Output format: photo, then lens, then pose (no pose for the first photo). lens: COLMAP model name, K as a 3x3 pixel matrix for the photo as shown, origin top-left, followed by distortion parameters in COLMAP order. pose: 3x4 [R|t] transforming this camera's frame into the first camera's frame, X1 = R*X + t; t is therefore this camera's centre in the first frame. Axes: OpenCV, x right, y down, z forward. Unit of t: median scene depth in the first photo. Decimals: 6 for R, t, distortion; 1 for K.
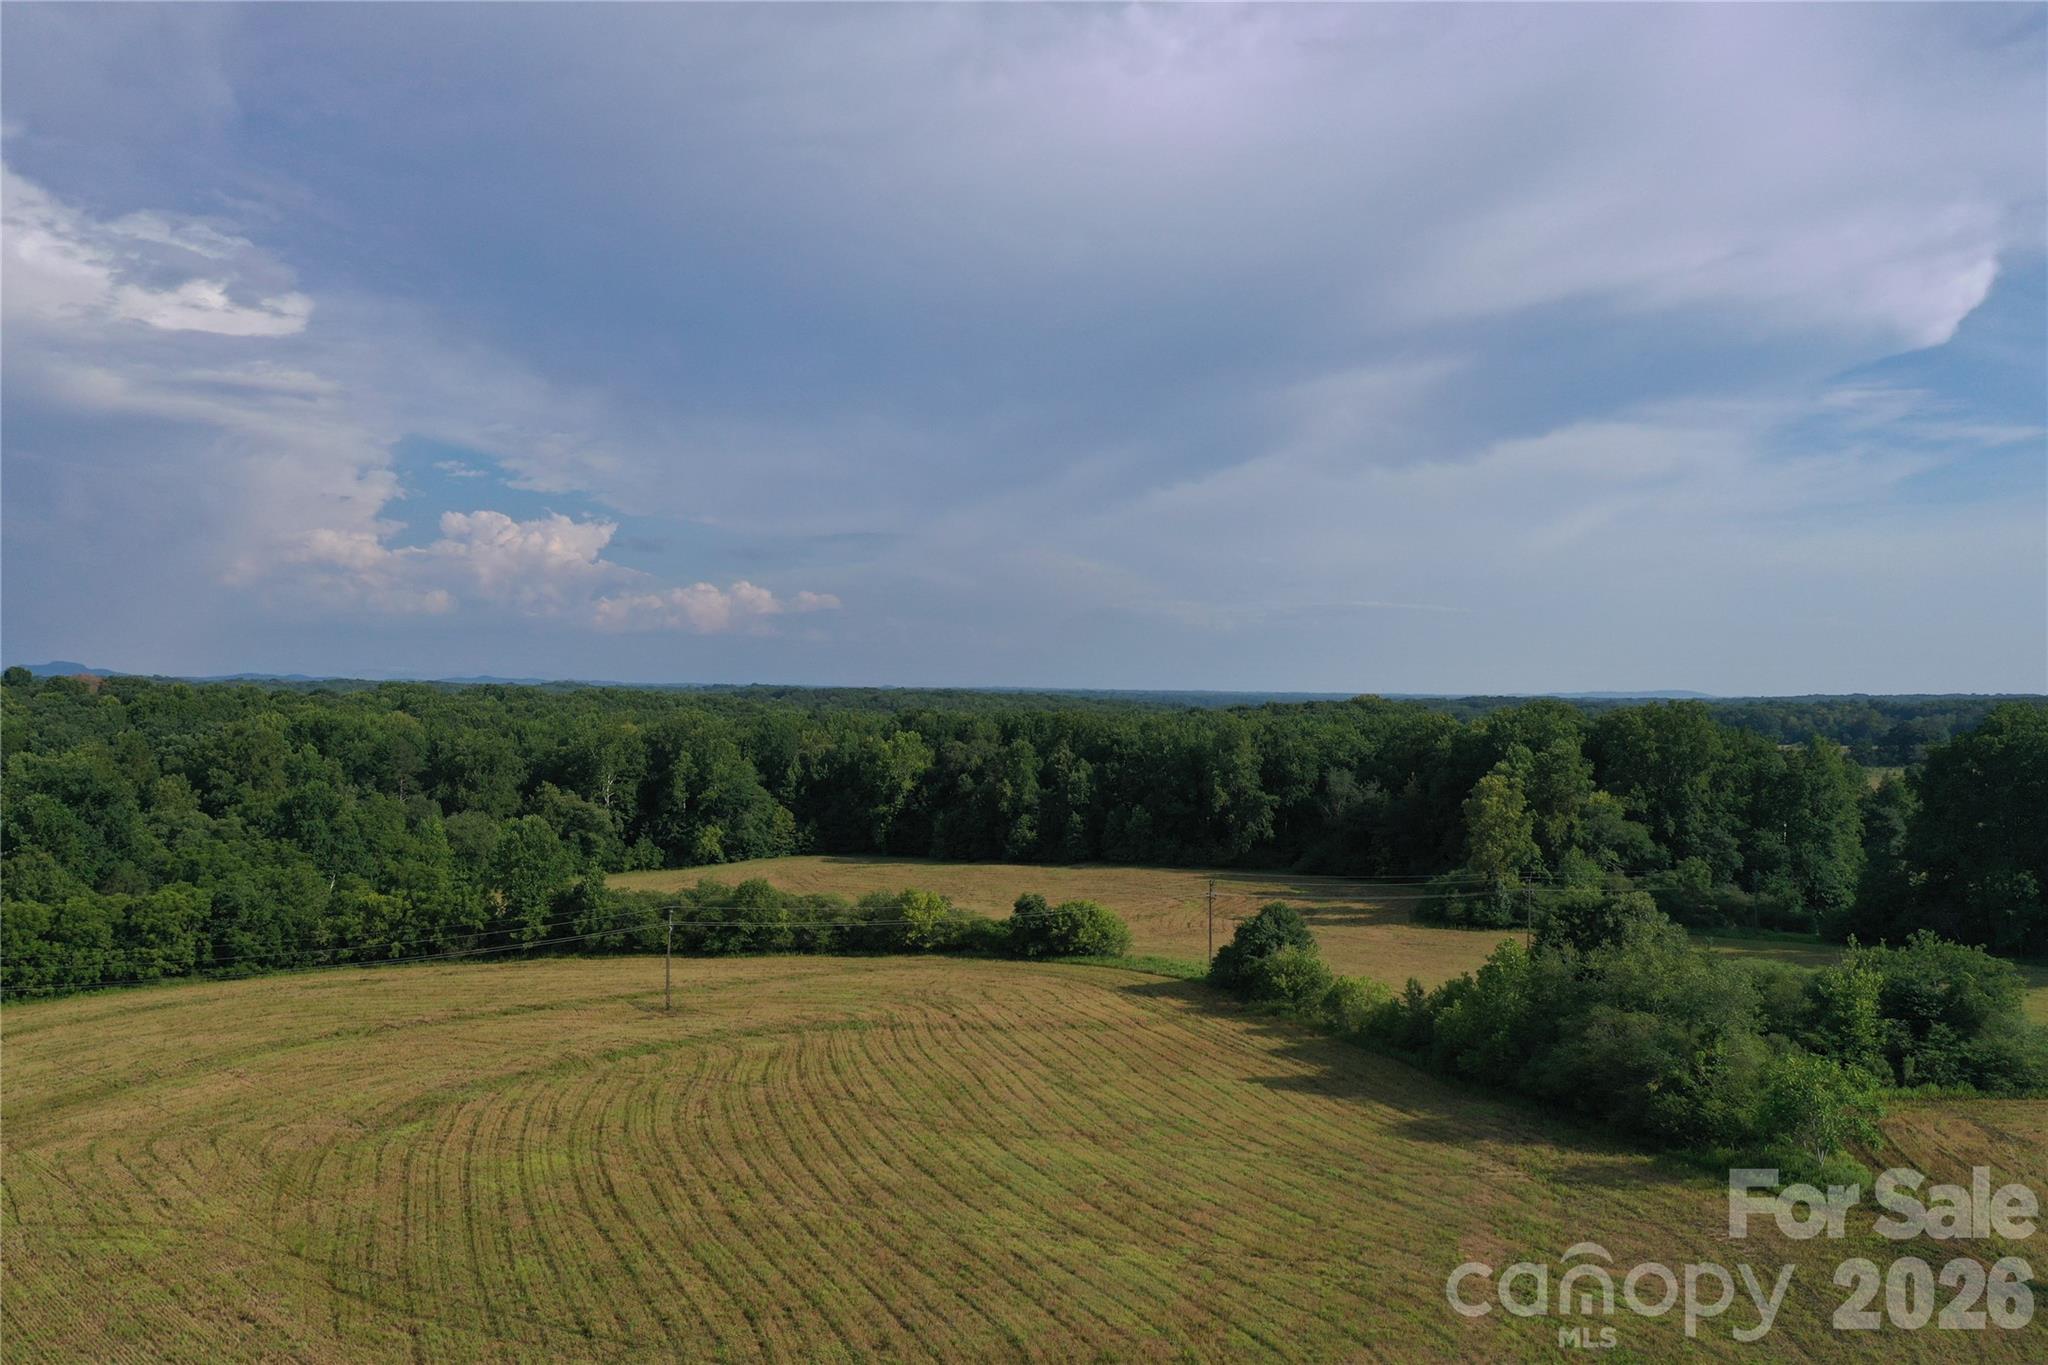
lens RADIAL K [[1652.8, 0, 1024.0], [0, 1652.8, 682.5], [0, 0, 1]] dist [-0.184532, 0.002411]
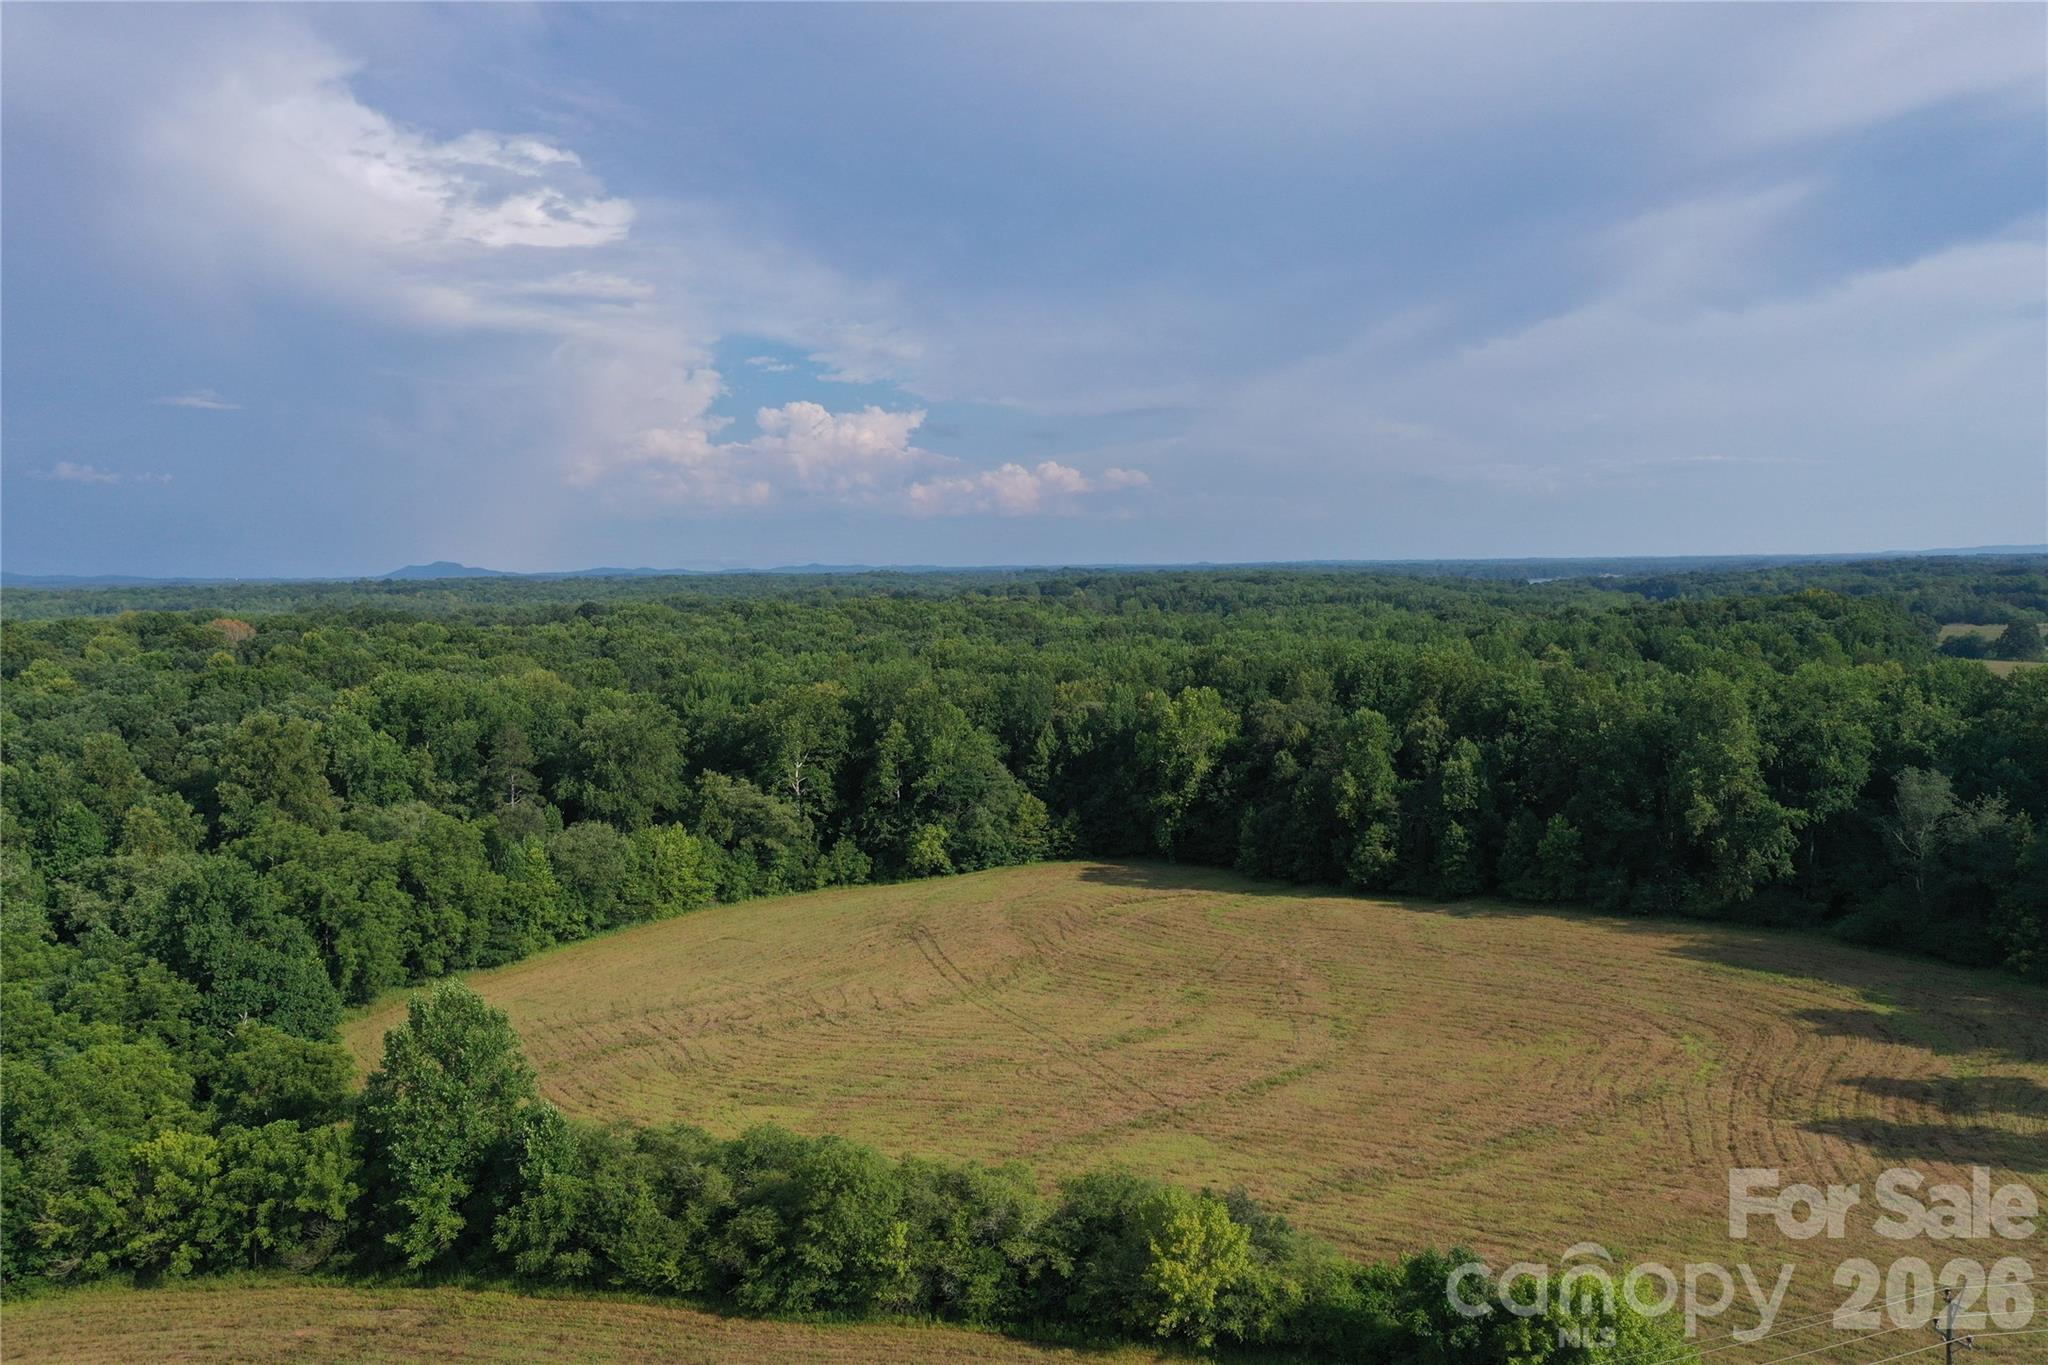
lens RADIAL K [[1621.9, 0, 954.4], [0, 1621.9, 621.0], [0, 0, 1]] dist [-0.097053, 0.056842]
pose [[0.971687, -0.028193, -0.234585, -0.009528], [0.037633, 0.998648, 0.035861, -0.028379], [0.233257, -0.043673, 0.971434, 0.305671]]
